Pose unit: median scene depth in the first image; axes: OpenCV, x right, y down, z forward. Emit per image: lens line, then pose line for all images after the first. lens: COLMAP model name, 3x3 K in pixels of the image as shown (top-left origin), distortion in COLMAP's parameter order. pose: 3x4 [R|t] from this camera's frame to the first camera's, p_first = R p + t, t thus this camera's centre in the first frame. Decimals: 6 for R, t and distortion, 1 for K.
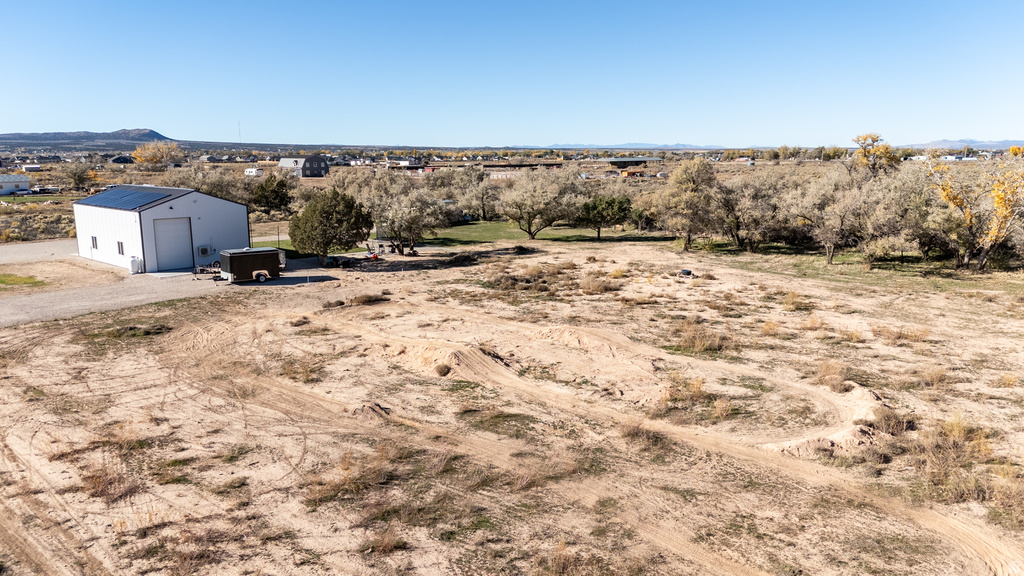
lens RADIAL K [[750.0, 0, 512.4], [0, 750.0, 290.2], [0, 0, 1]] dist [0.074755, -0.065015]
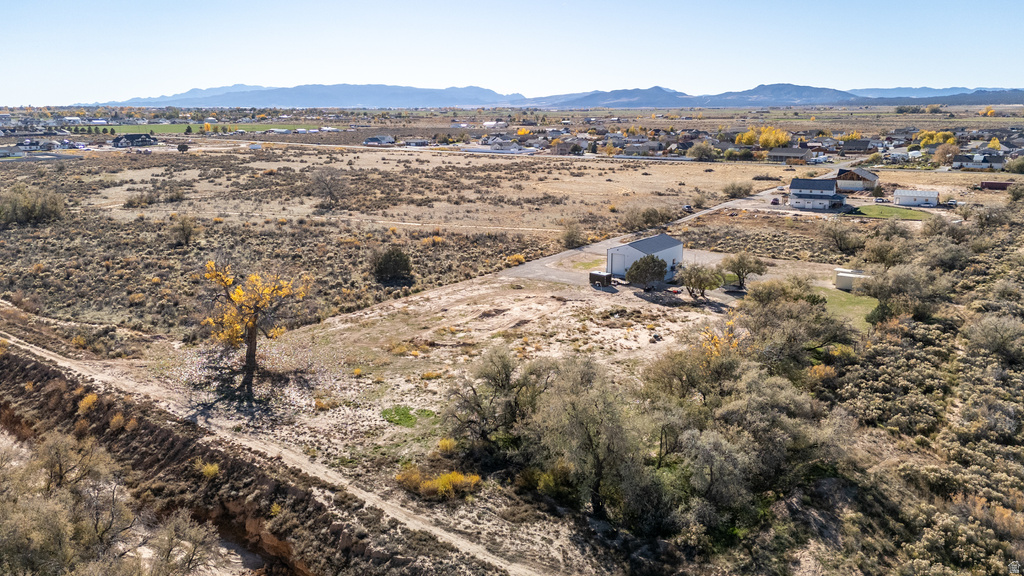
lens RADIAL K [[750.0, 0, 516.1], [0, 750.0, 292.1], [0, 0, 1]] dist [0.074755, -0.065015]
pose [[0.093298, 0.242832, -0.965571, 2.071830], [-0.174982, 0.958706, 0.224198, -0.508818], [0.980141, 0.148041, 0.131936, 0.421896]]
